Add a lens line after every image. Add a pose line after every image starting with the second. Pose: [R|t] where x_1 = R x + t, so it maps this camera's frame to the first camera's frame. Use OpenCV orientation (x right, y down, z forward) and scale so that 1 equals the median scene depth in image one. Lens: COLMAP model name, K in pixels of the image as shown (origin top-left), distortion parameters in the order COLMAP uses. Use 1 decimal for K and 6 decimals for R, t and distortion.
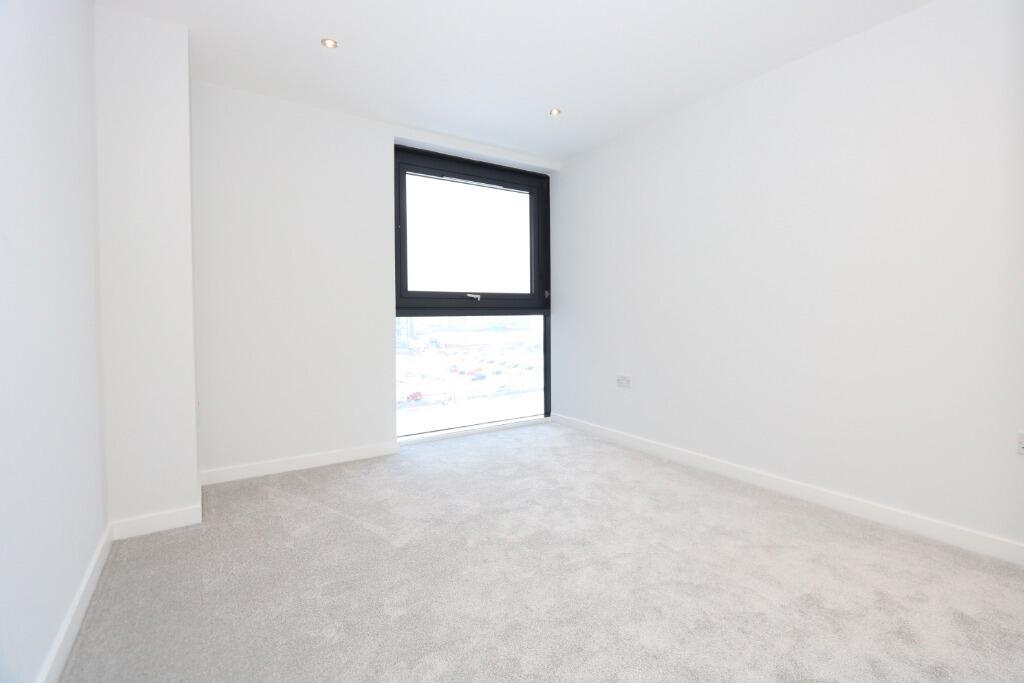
lens RADIAL K [[479.7, 0, 535.7], [0, 479.7, 328.3], [0, 0, 1]] dist [-0.015350, 0.000344]
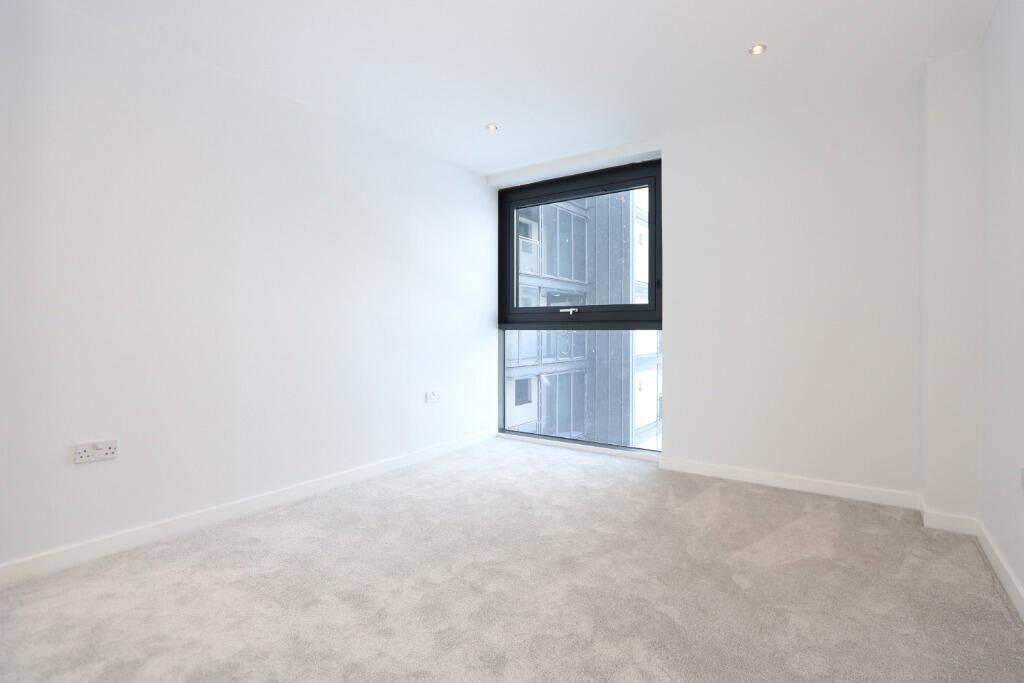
lens RADIAL K [[479.7, 0, 535.7], [0, 479.7, 328.3], [0, 0, 1]] dist [-0.015350, 0.000344]
pose [[0.359106, 0.010493, -0.933238, 0.709076], [-0.029996, 0.999550, -0.000304, -0.024580], [0.932815, 0.028102, 0.359259, 0.518586]]
